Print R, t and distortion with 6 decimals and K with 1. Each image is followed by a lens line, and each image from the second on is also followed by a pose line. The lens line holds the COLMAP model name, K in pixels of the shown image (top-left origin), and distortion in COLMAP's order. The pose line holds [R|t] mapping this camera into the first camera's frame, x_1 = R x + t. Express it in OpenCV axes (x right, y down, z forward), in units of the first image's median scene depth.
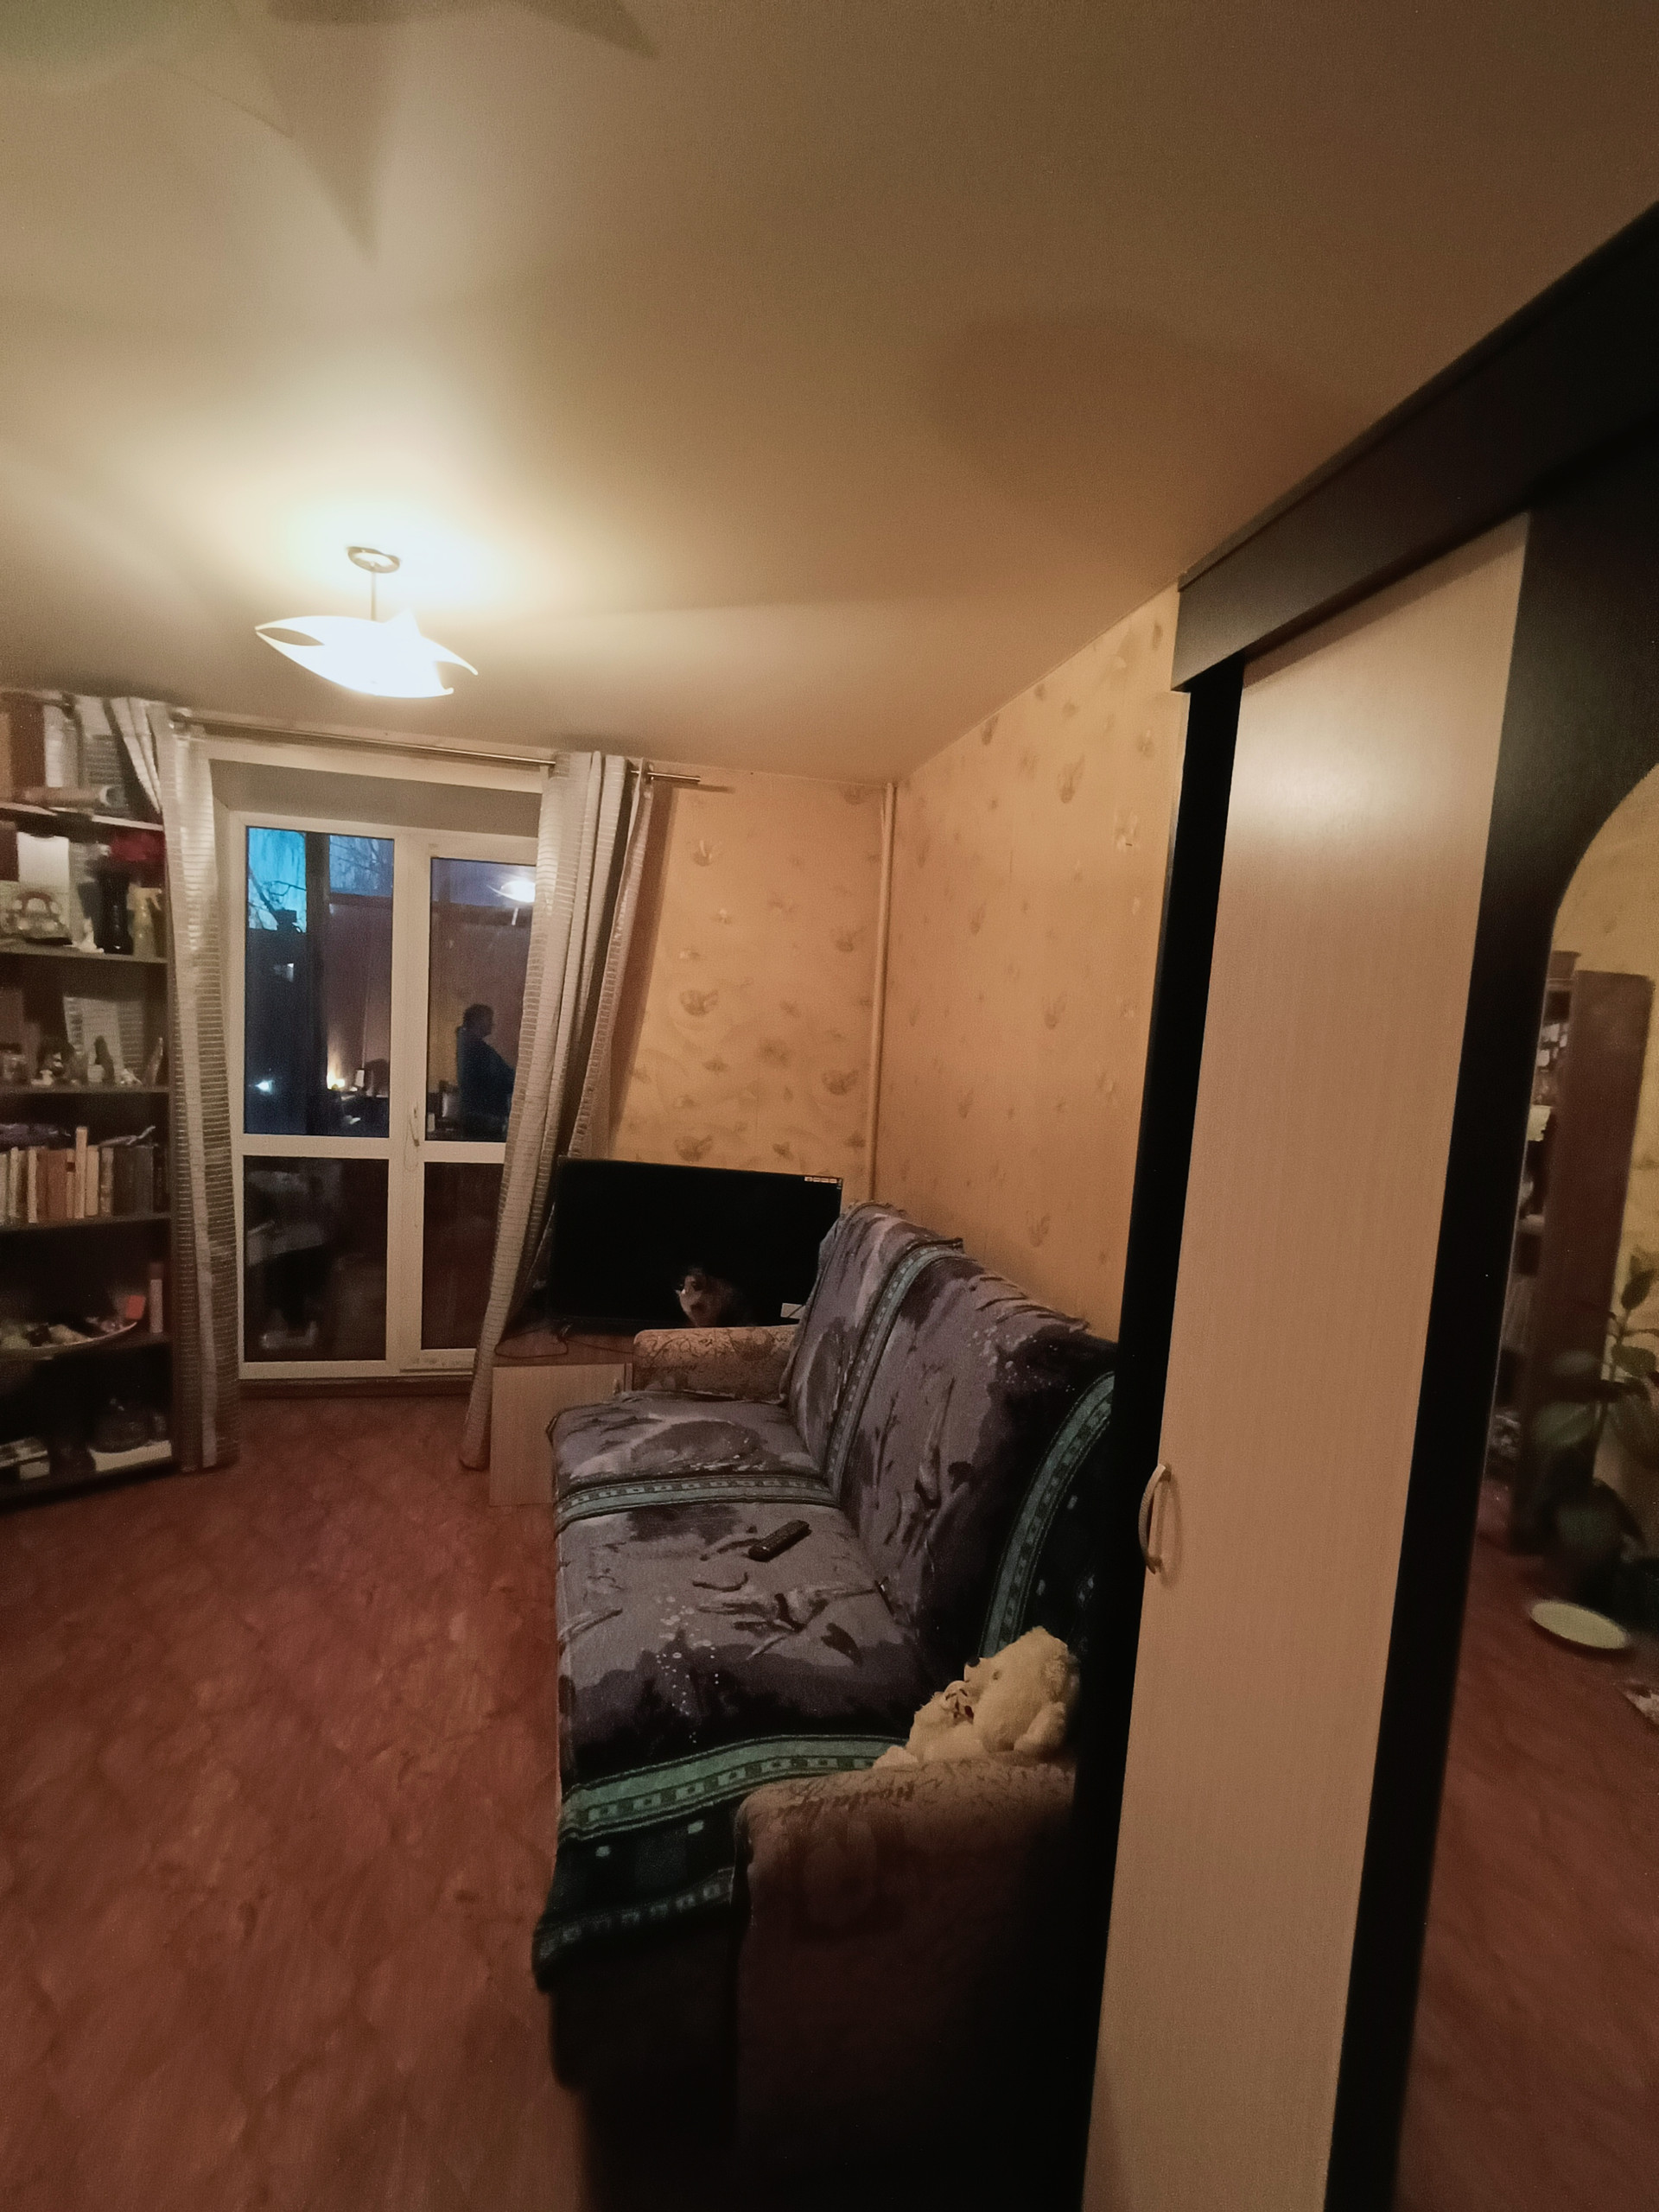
lens RADIAL K [[1039.5, 0, 831.9], [0, 1039.5, 1133.6], [0, 0, 1]] dist [0.007598, 0.001158]
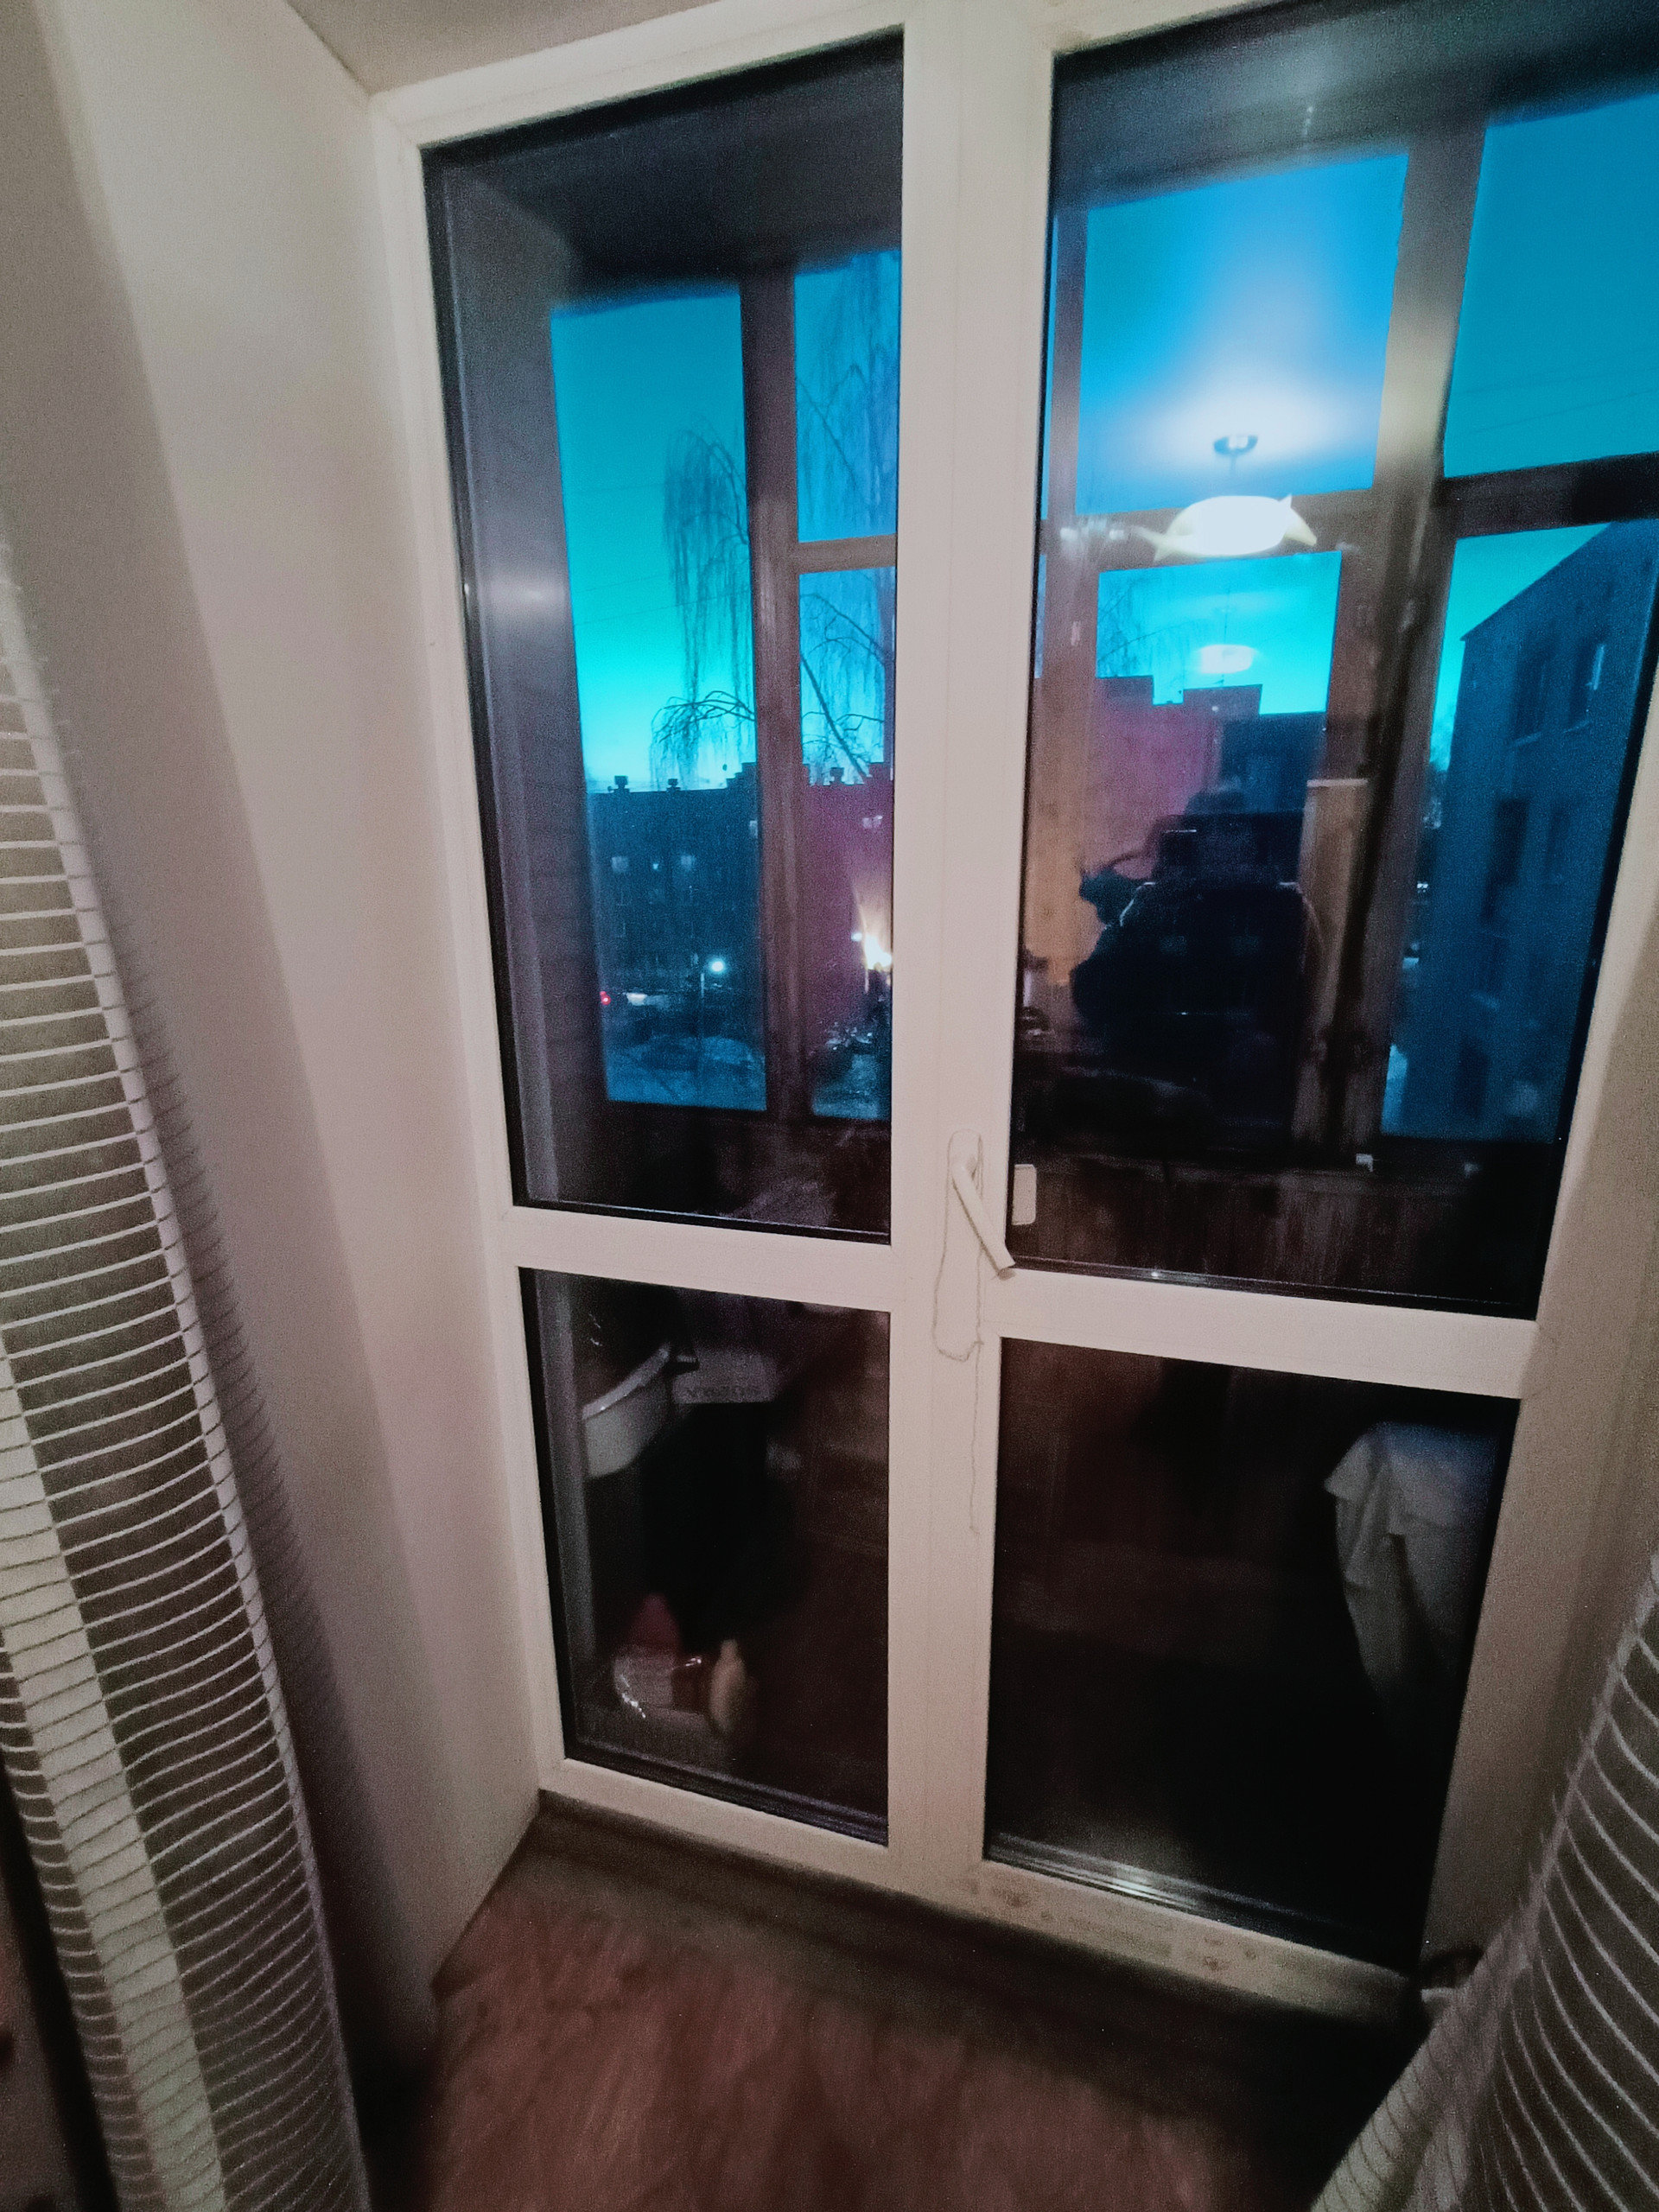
lens RADIAL K [[1039.5, 0, 831.9], [0, 1039.5, 1133.6], [0, 0, 1]] dist [0.007598, 0.001158]
pose [[0.868353, 0.068634, -0.491175, -0.398043], [0.007274, 0.988509, 0.150987, -0.099103], [0.495893, -0.134683, 0.857875, 0.995592]]
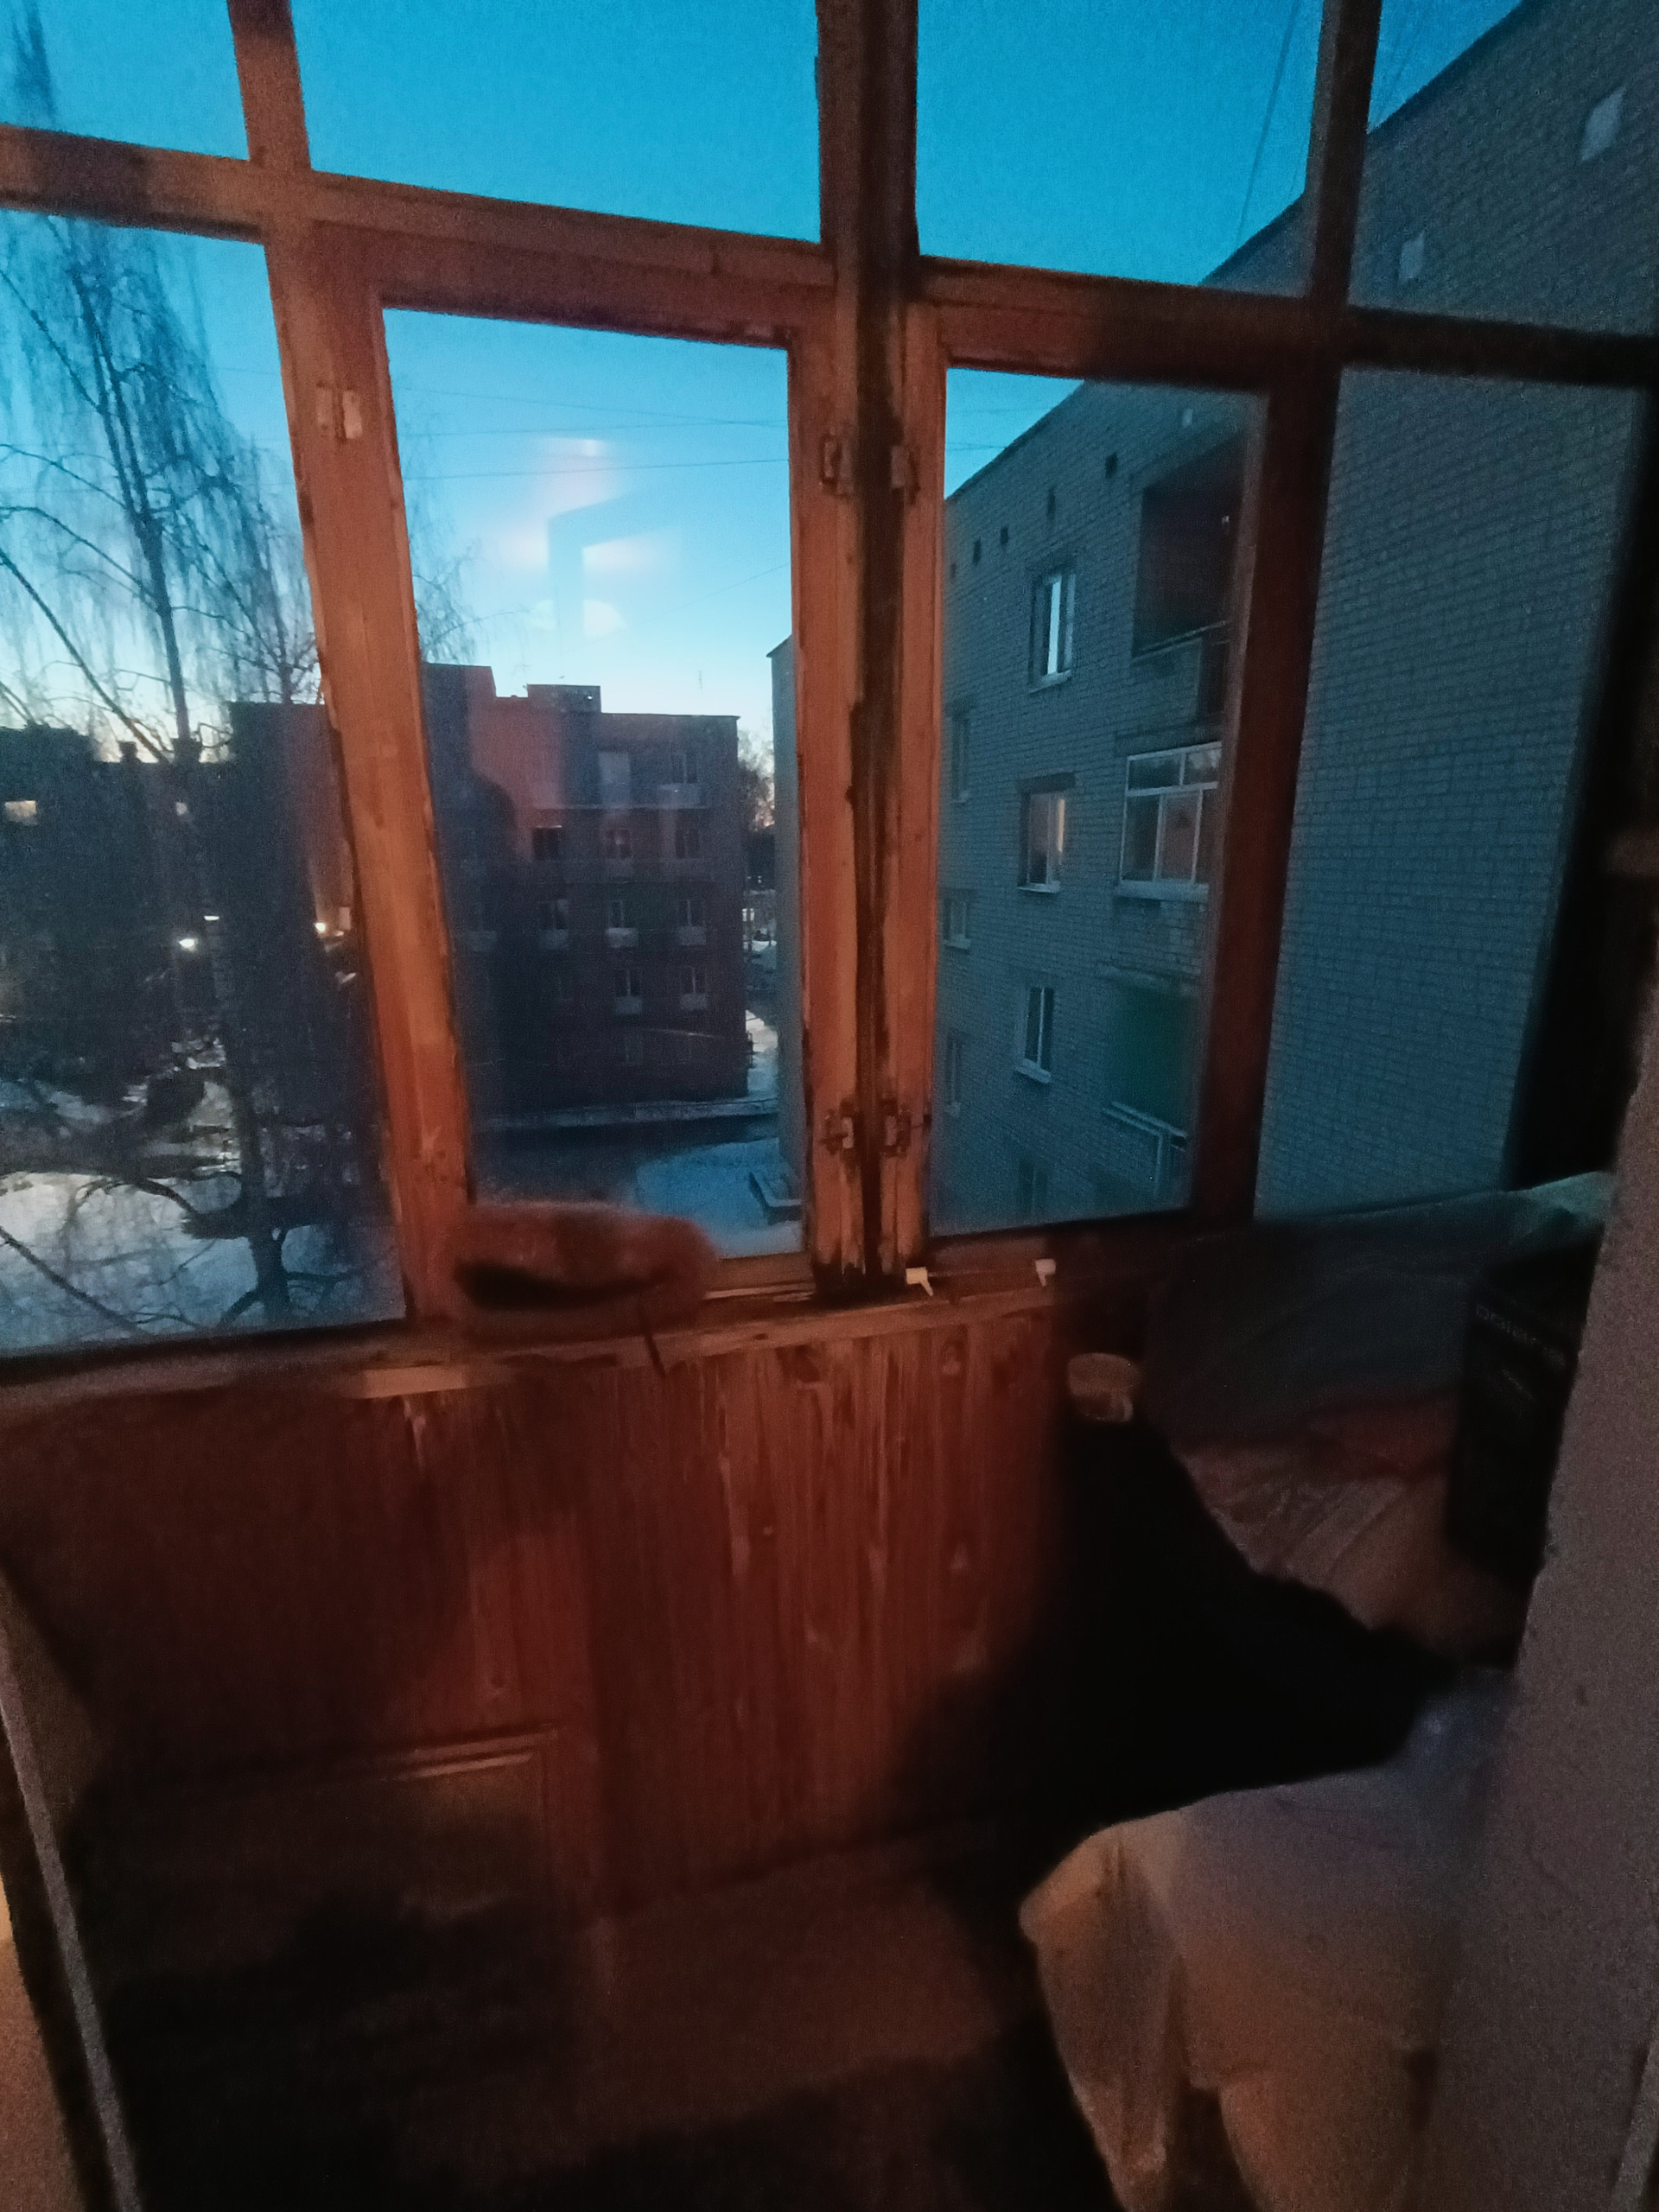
lens RADIAL K [[1055.0, 0, 824.1], [0, 1055.0, 1117.5], [0, 0, 1]] dist [0.024068, 0.000311]
pose [[0.997085, -0.071604, 0.026357, -0.445462], [0.066542, 0.985059, 0.158840, -0.116358], [-0.037337, -0.156623, 0.986952, 1.164302]]
